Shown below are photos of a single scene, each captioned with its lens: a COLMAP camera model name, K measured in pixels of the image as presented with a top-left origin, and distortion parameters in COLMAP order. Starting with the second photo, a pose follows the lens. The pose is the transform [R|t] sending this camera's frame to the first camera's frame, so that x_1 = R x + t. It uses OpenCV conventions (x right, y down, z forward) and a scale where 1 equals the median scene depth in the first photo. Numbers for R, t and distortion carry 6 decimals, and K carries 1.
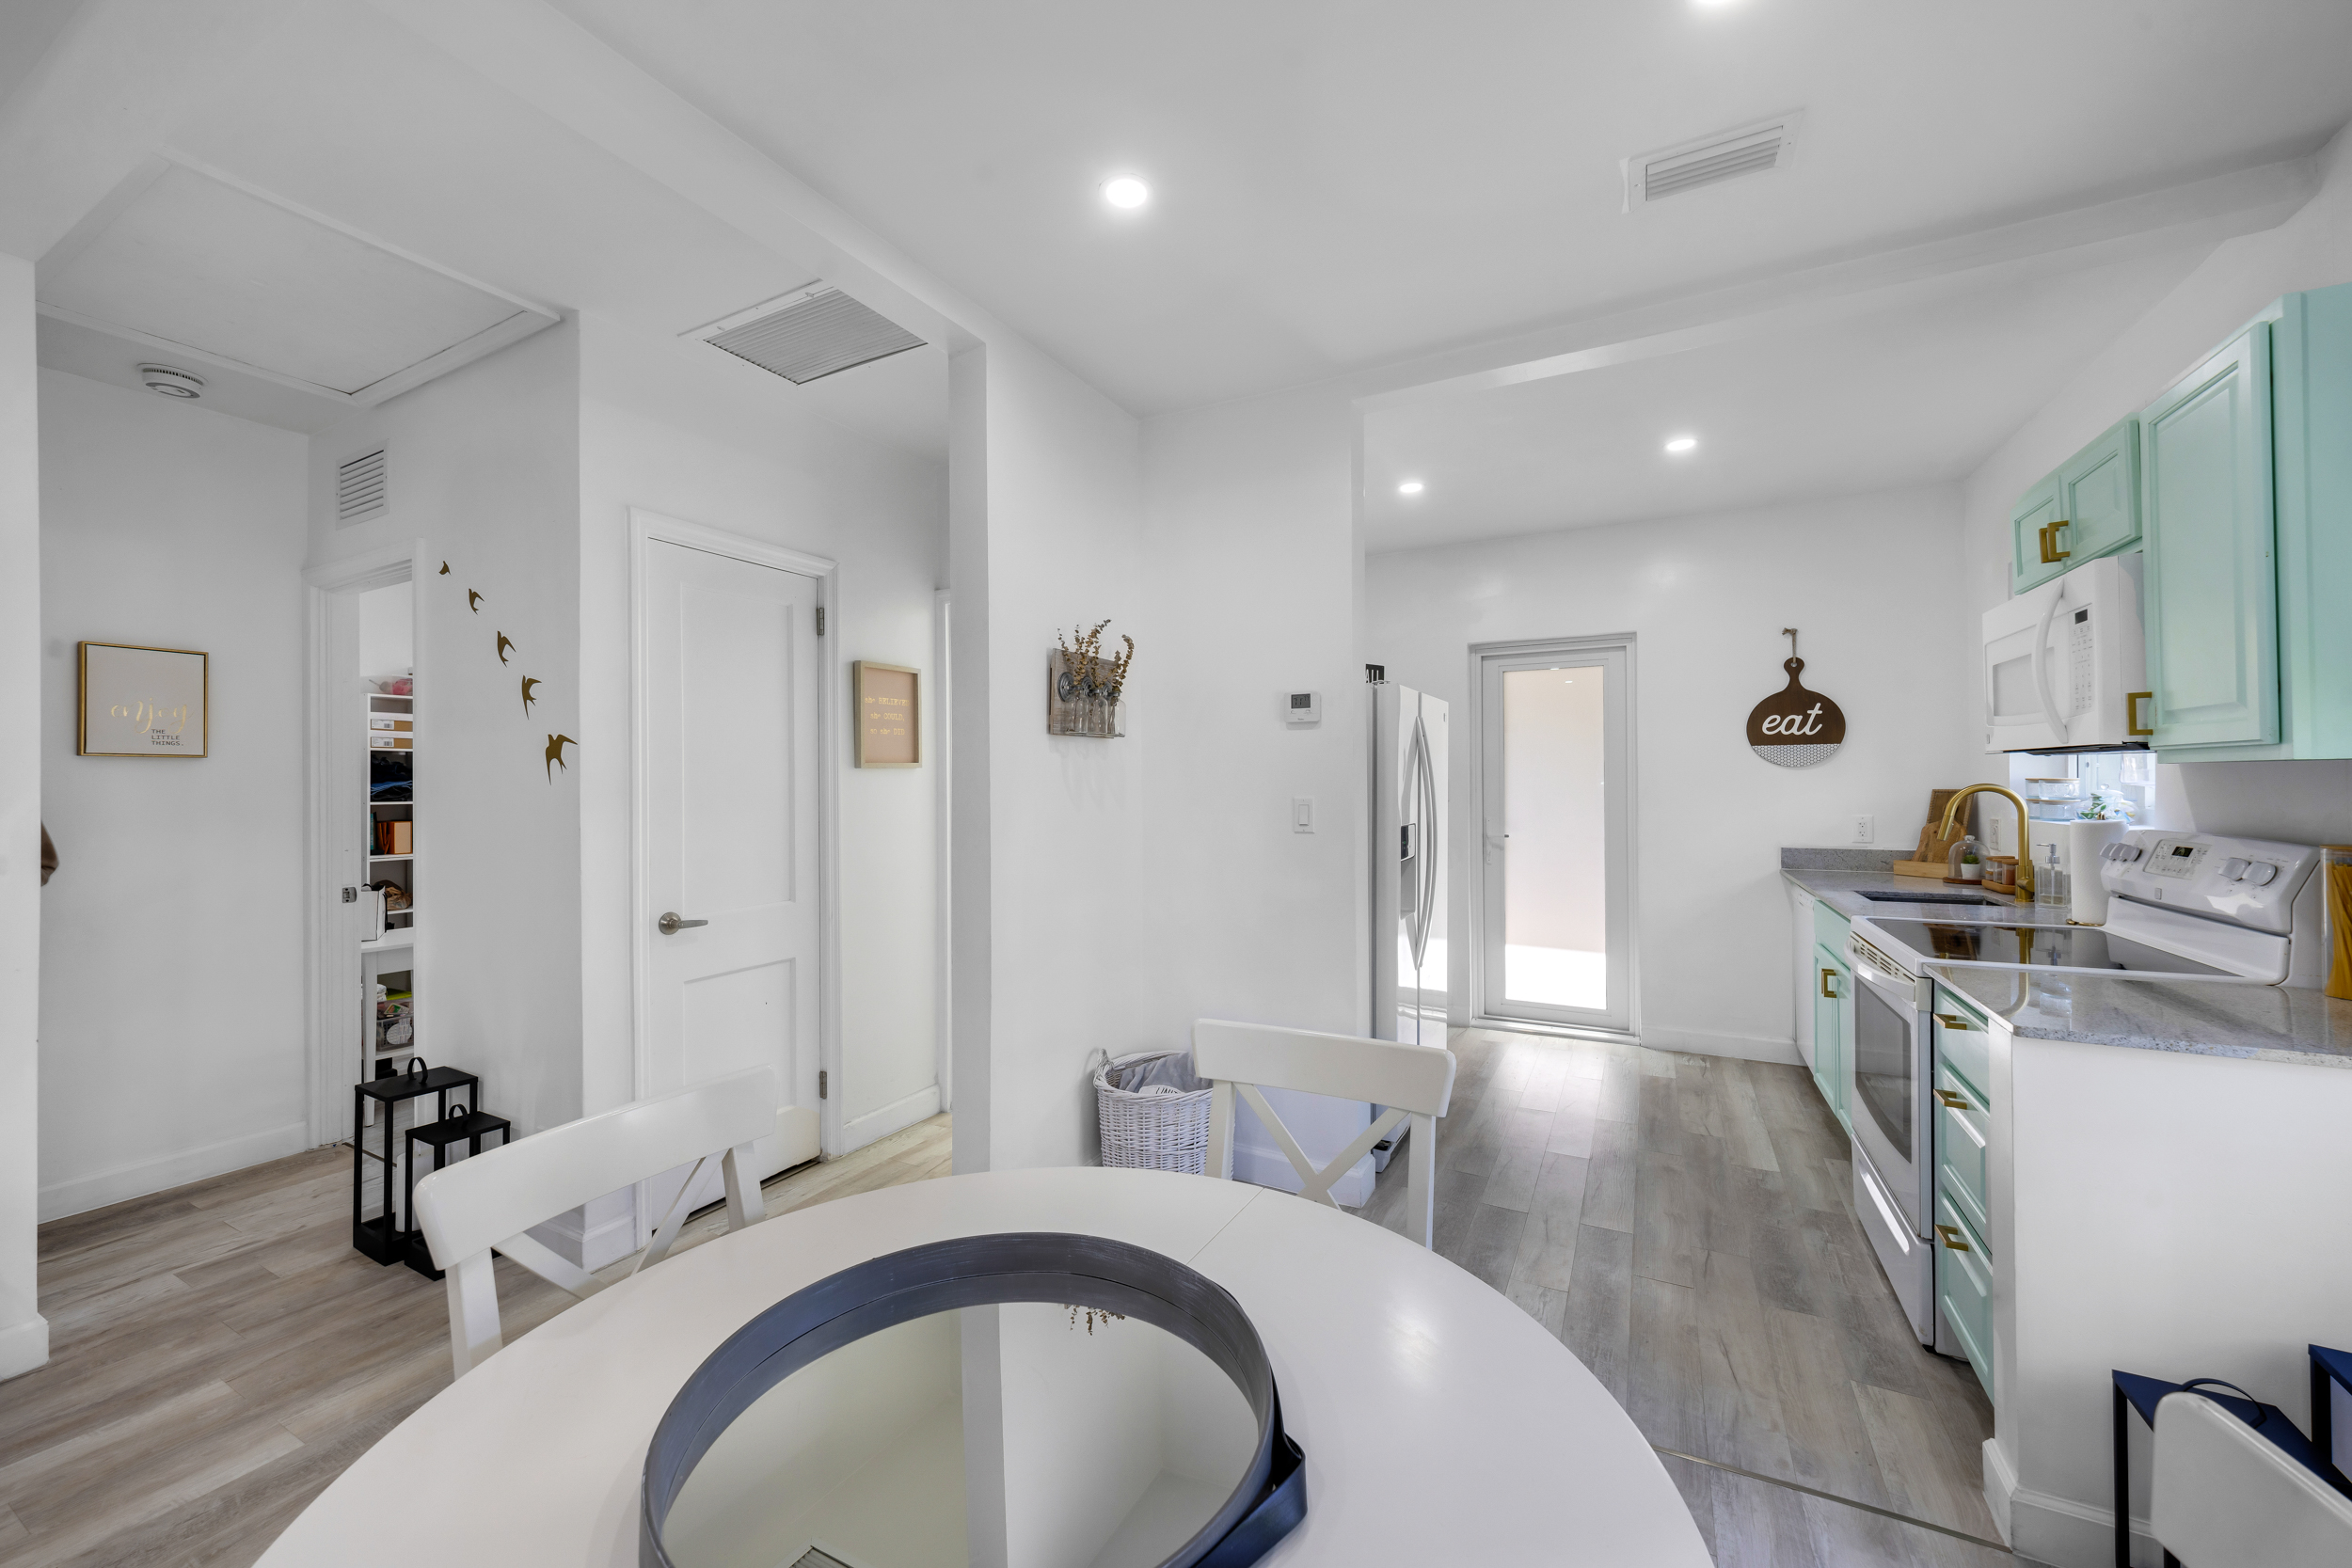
lens RADIAL K [[897.8, 0, 1173.0], [0, 897.8, 776.5], [0, 0, 1]] dist [0.003795, -0.001494]
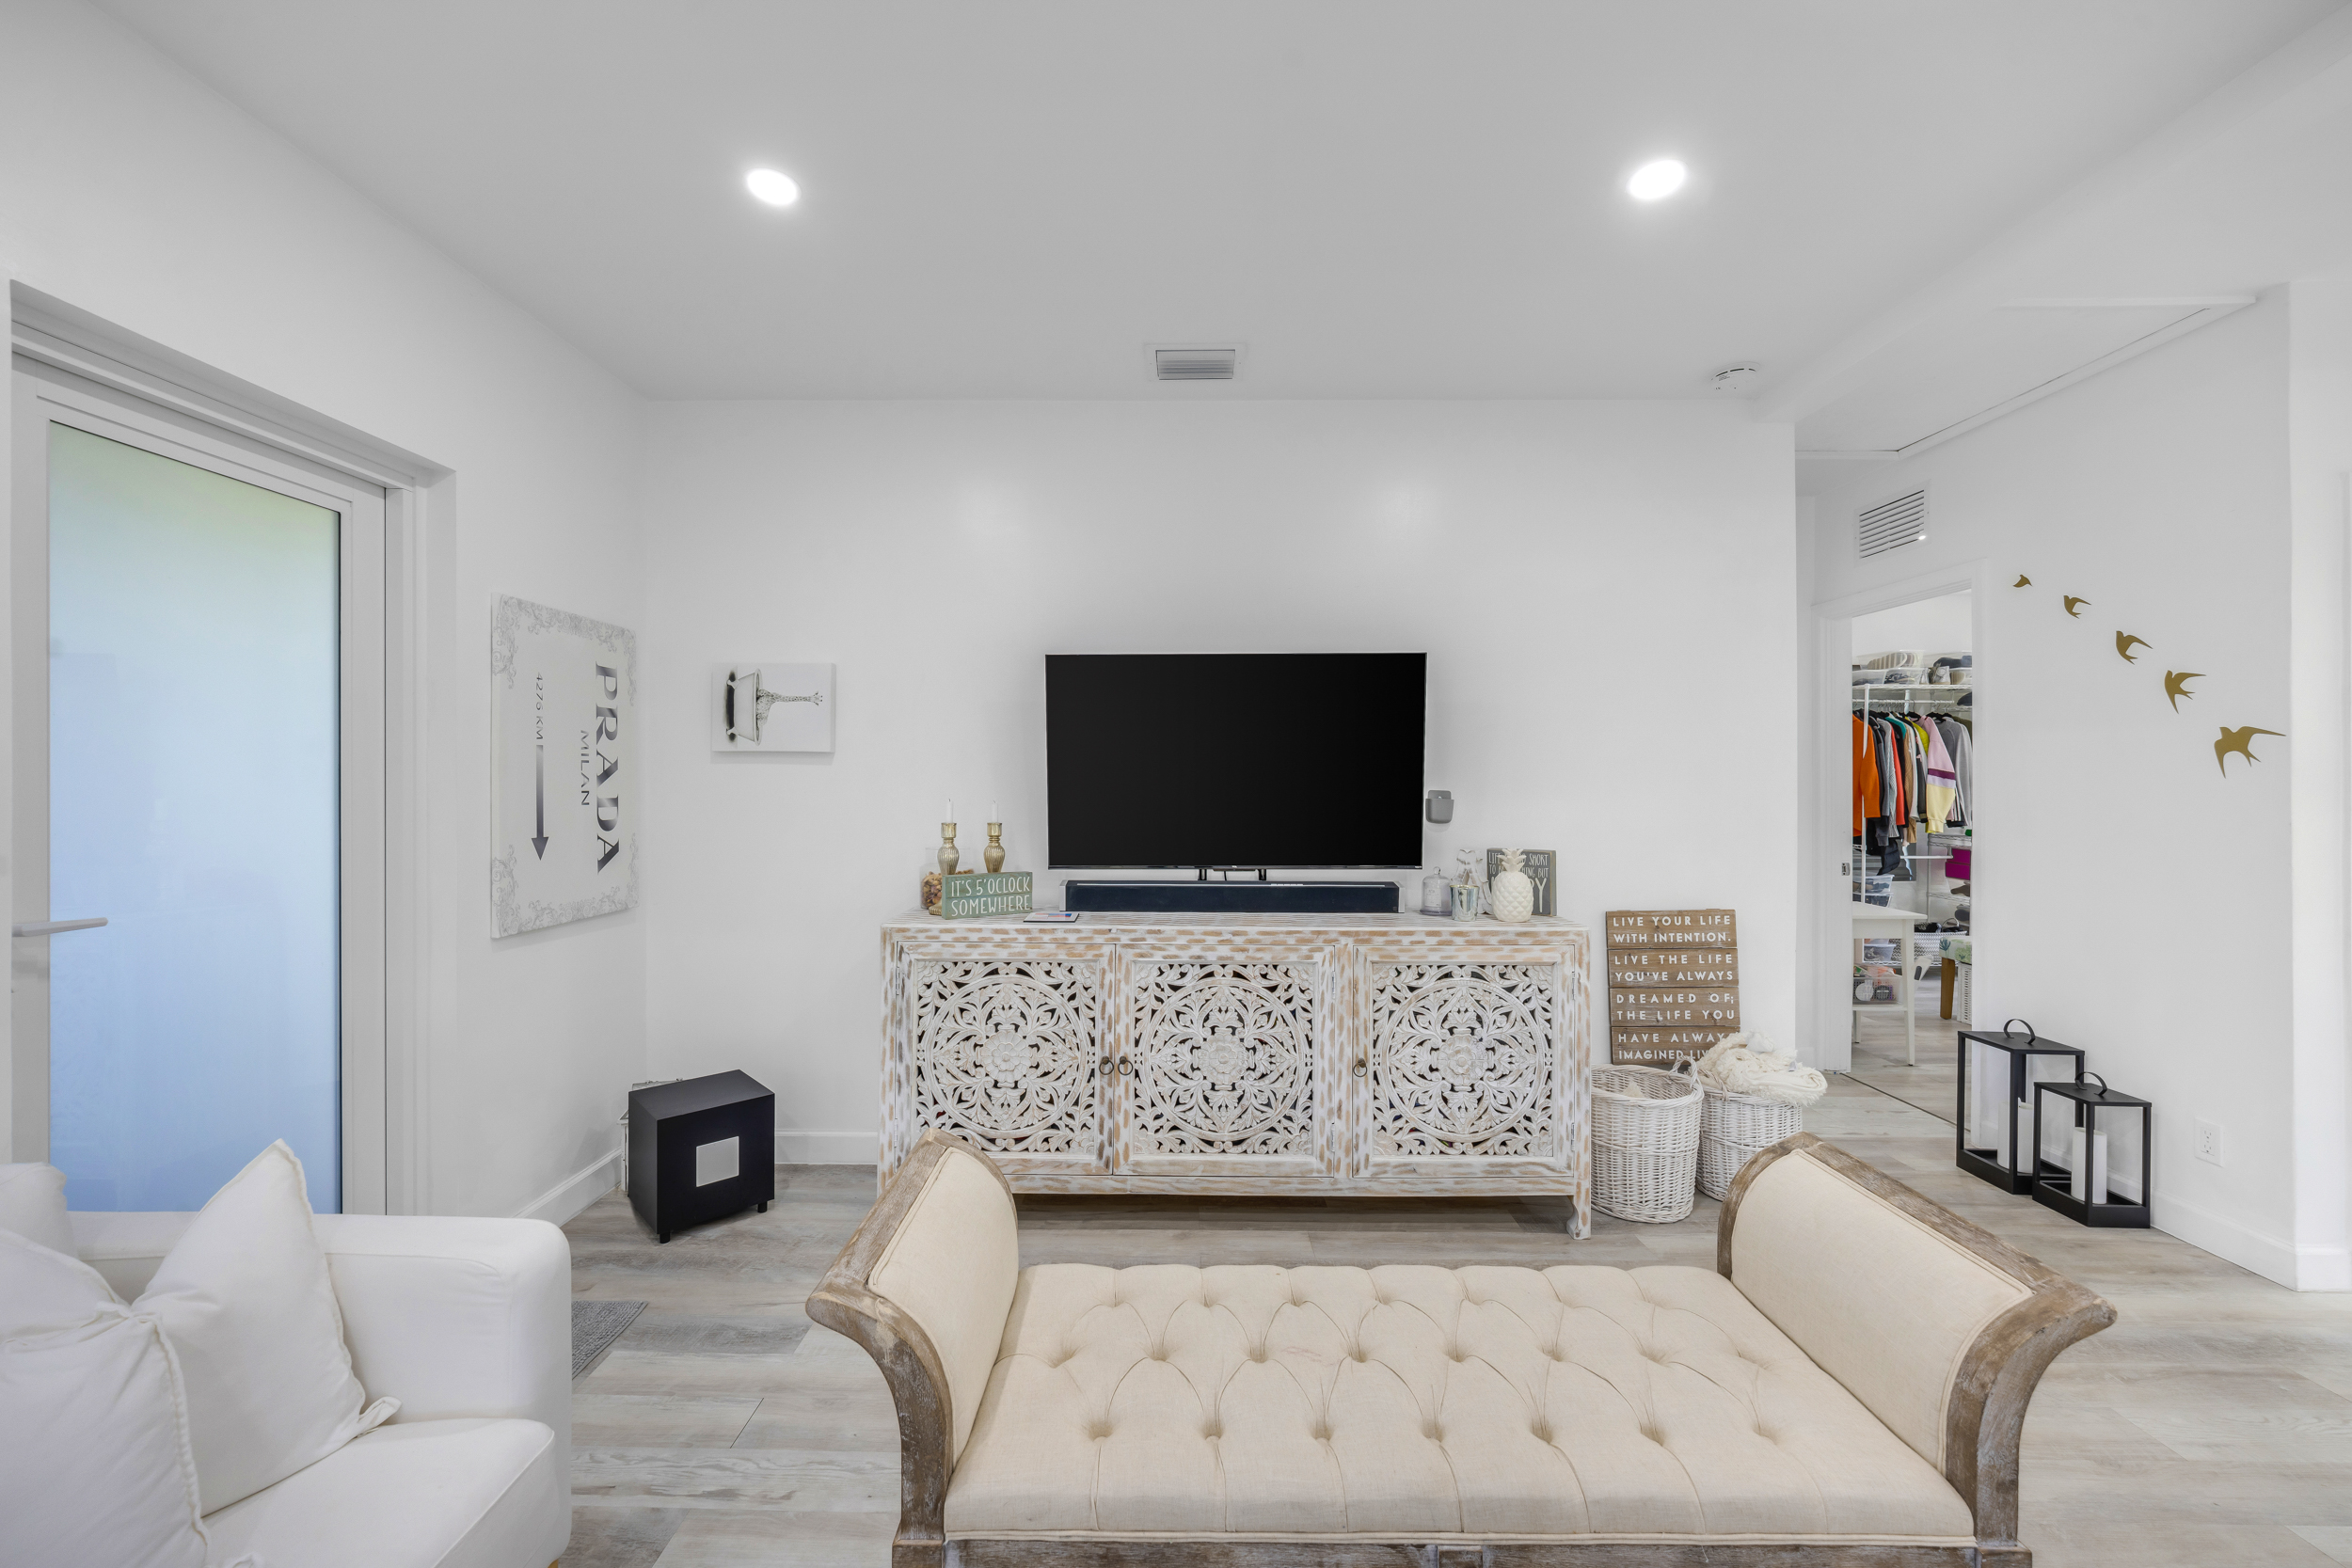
lens RADIAL K [[897.8, 0, 1169.7], [0, 897.8, 781.1], [0, 0, 1]] dist [0.003795, -0.001494]
pose [[0.457684, 0.004255, -0.889105, -0.208042], [0.004894, 0.999961, 0.007305, -0.000385], [0.889101, -0.007694, 0.457646, -0.290322]]
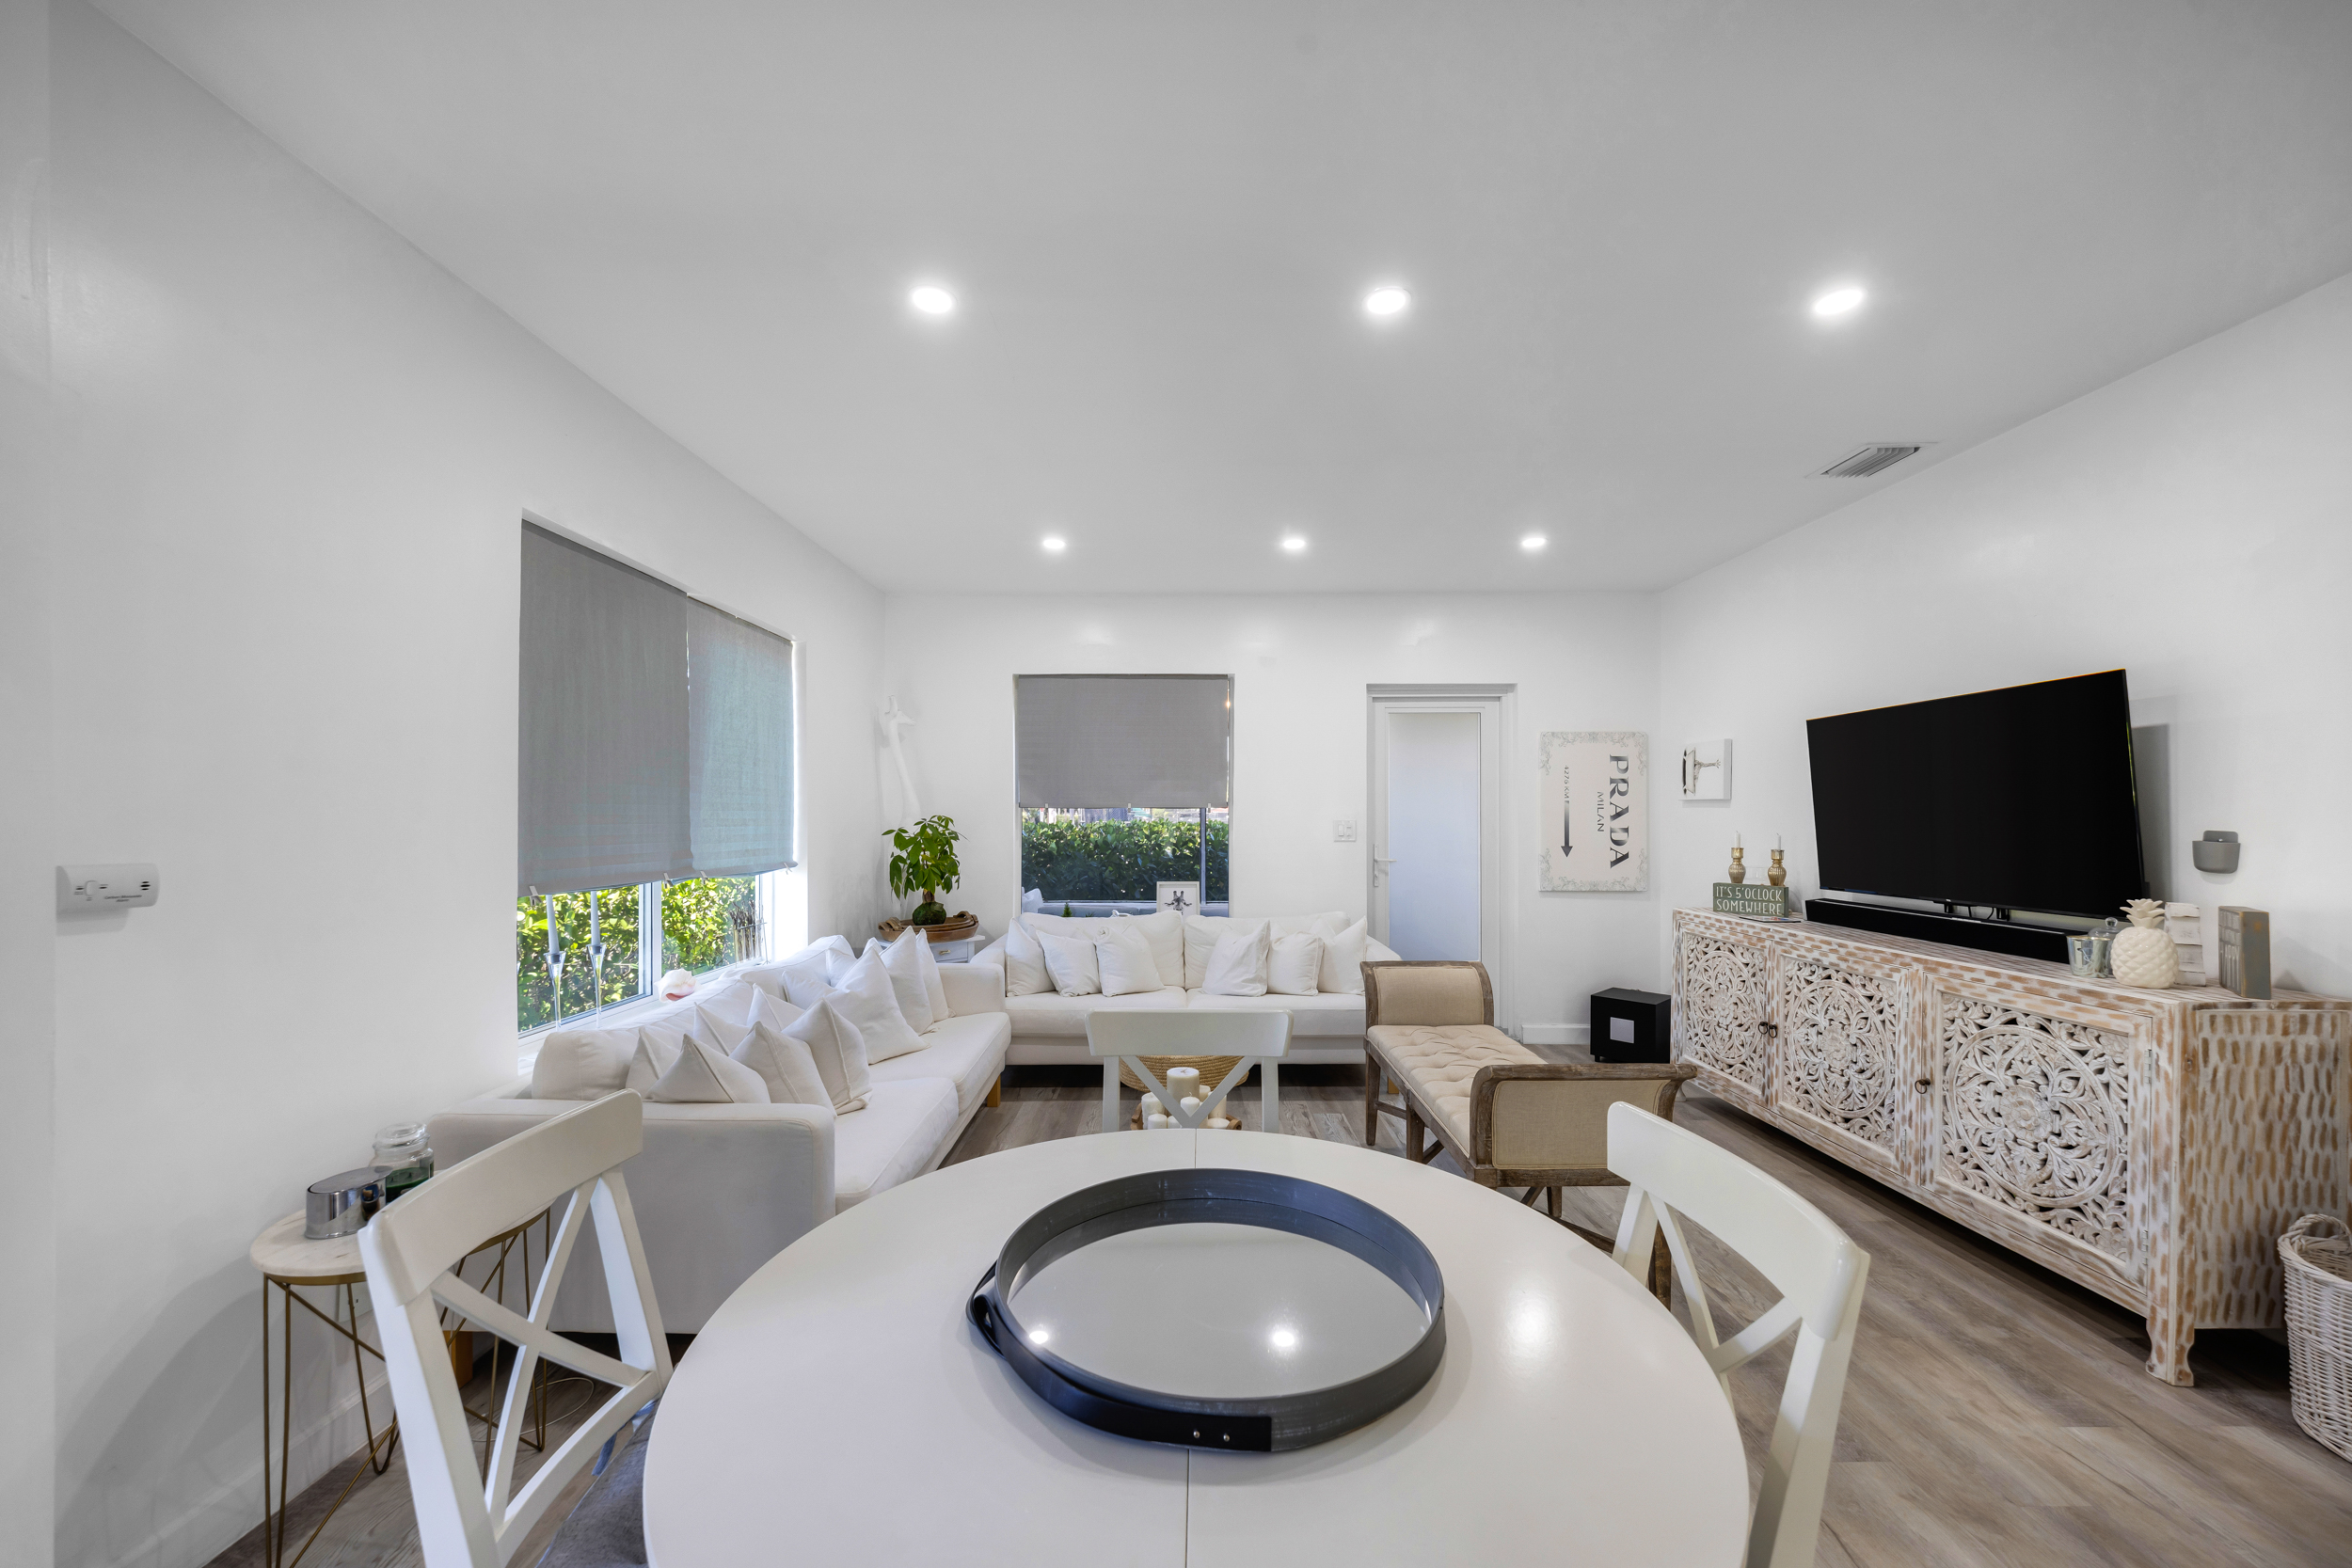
lens RADIAL K [[866.6, 0, 1177.9], [0, 866.6, 819.5], [0, 0, 1]] dist [-0.006419, 0.000315]
pose [[-0.886209, 0.004874, -0.463260, 0.086407], [0.007353, 0.999967, -0.003546, 0.003460], [0.463228, -0.006549, -0.886215, 0.420204]]
